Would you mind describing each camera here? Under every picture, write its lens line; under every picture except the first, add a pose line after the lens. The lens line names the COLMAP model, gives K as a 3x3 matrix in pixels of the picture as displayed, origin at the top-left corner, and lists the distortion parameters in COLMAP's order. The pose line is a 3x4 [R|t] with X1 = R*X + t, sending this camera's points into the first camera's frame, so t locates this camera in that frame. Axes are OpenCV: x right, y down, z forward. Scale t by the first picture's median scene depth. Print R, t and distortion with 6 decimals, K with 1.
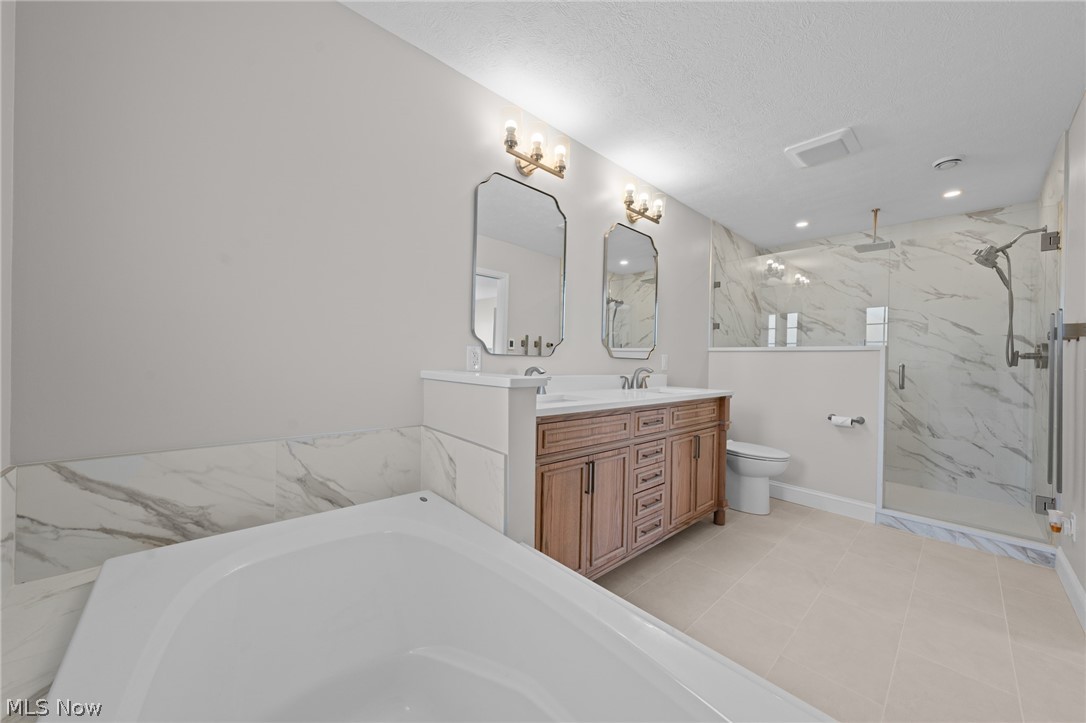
lens RADIAL K [[390.5, 0, 566.8], [0, 390.5, 360.8], [0, 0, 1]] dist [-0.001297, -0.000082]
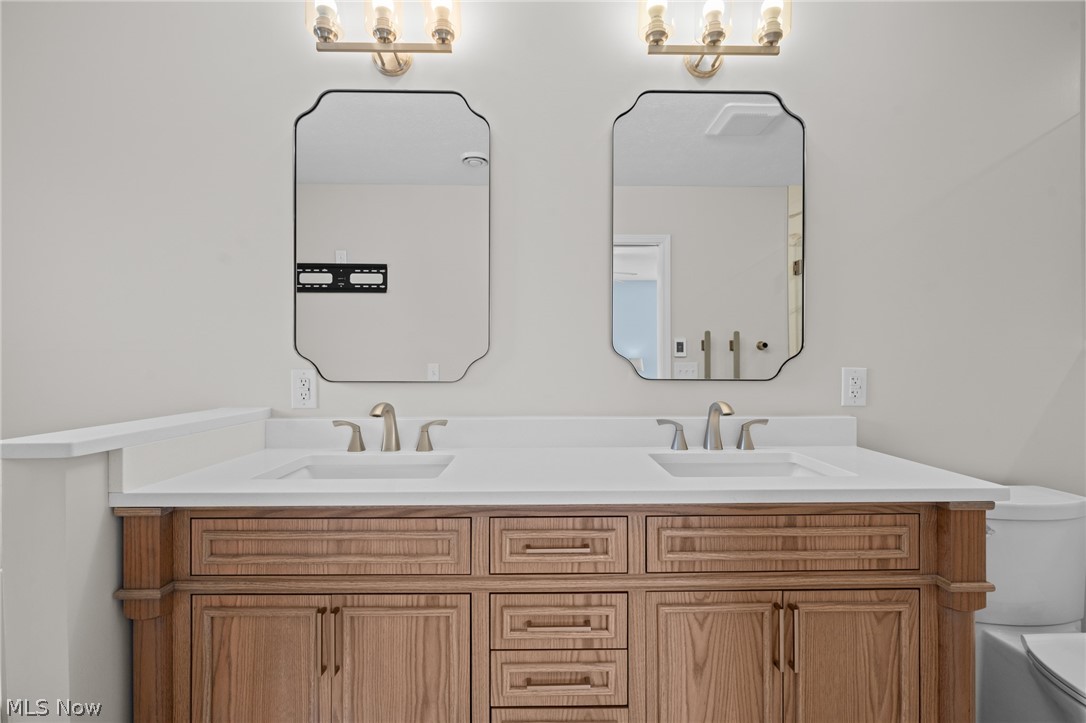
lens RADIAL K [[485.7, 0, 543.0], [0, 485.7, 361.5], [0, 0, 1]] dist [0.001988, 0.000225]
pose [[0.728619, -0.017250, -0.684702, 0.528253], [0.013277, 0.999851, -0.011061, -0.030542], [0.684791, -0.001031, 0.728739, 0.581896]]
